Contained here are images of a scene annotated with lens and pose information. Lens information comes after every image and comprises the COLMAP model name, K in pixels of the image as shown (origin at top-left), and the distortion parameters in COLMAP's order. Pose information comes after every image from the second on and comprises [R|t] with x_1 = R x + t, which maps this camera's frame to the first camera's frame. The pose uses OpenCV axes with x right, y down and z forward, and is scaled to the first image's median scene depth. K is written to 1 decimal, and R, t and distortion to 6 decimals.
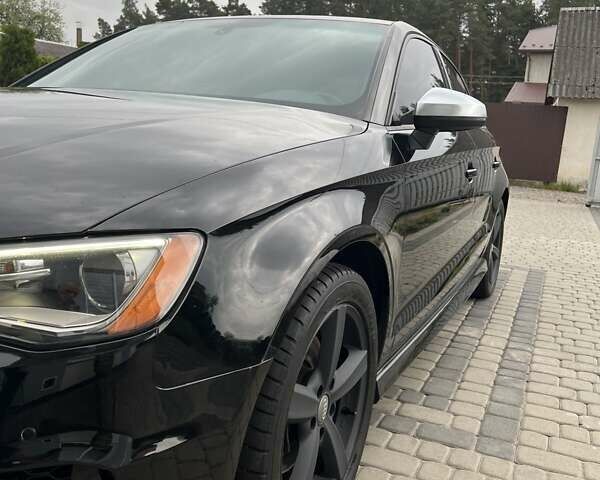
lens RADIAL K [[608.4, 0, 300.7], [0, 608.4, 235.1], [0, 0, 1]] dist [0.029302, 0.000000]
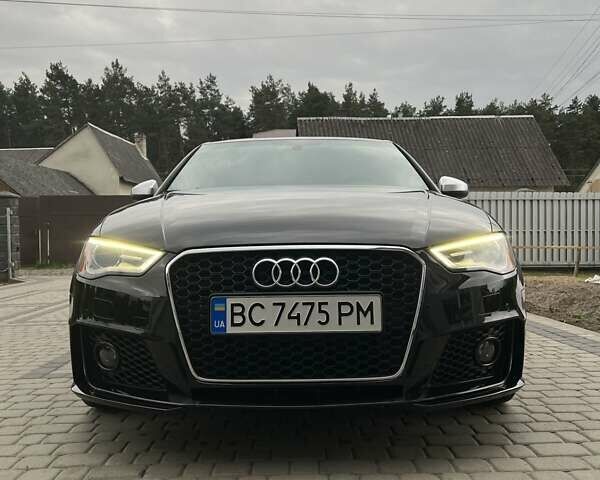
lens RADIAL K [[608.4, 0, 298.6], [0, 608.4, 237.2], [0, 0, 1]] dist [0.029302, 0.000000]
pose [[0.901017, -0.078738, 0.426578, -0.124474], [0.142719, 0.982448, -0.120110, 0.011883], [-0.409633, 0.169102, 0.896440, -0.054638]]
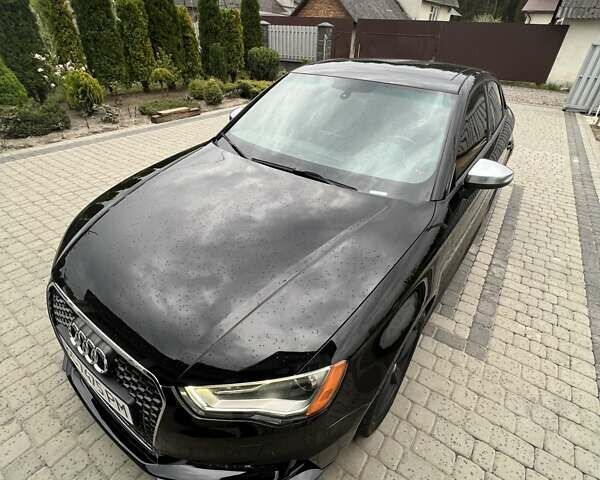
lens RADIAL K [[322.1, 0, 303.6], [0, 322.1, 238.3], [0, 0, 1]] dist [-0.003976, 0.002066]
pose [[0.982306, 0.070428, -0.173536, -0.009305], [0.003521, 0.919490, 0.393098, -0.049631], [0.187250, -0.386754, 0.902972, 0.011799]]
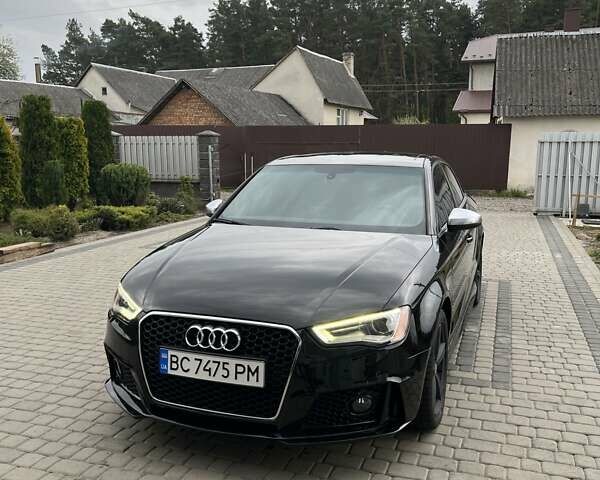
lens RADIAL K [[608.4, 0, 298.2], [0, 608.4, 241.6], [0, 0, 1]] dist [0.029302, 0.000000]
pose [[0.994615, -0.081201, 0.064395, -0.055077], [0.081316, 0.996688, 0.000832, -0.022956], [-0.064249, 0.004409, 0.997924, -0.121871]]
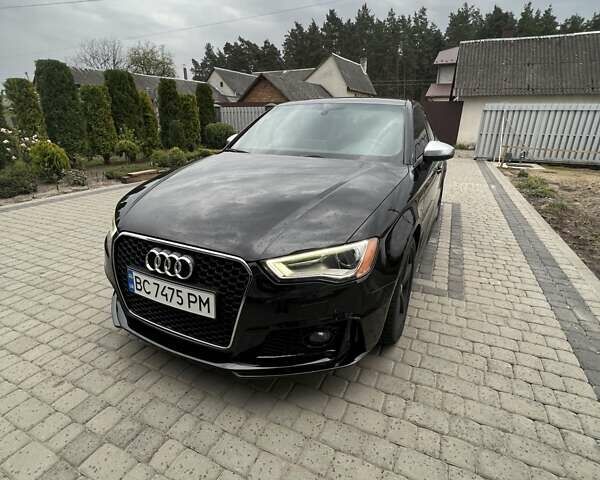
lens RADIAL K [[322.1, 0, 302.9], [0, 322.1, 238.6], [0, 0, 1]] dist [-0.003976, 0.002066]
pose [[0.997993, -0.052692, -0.035116, -0.028720], [0.058405, 0.980241, 0.188986, -0.018684], [0.024464, -0.190658, 0.981352, -0.027866]]
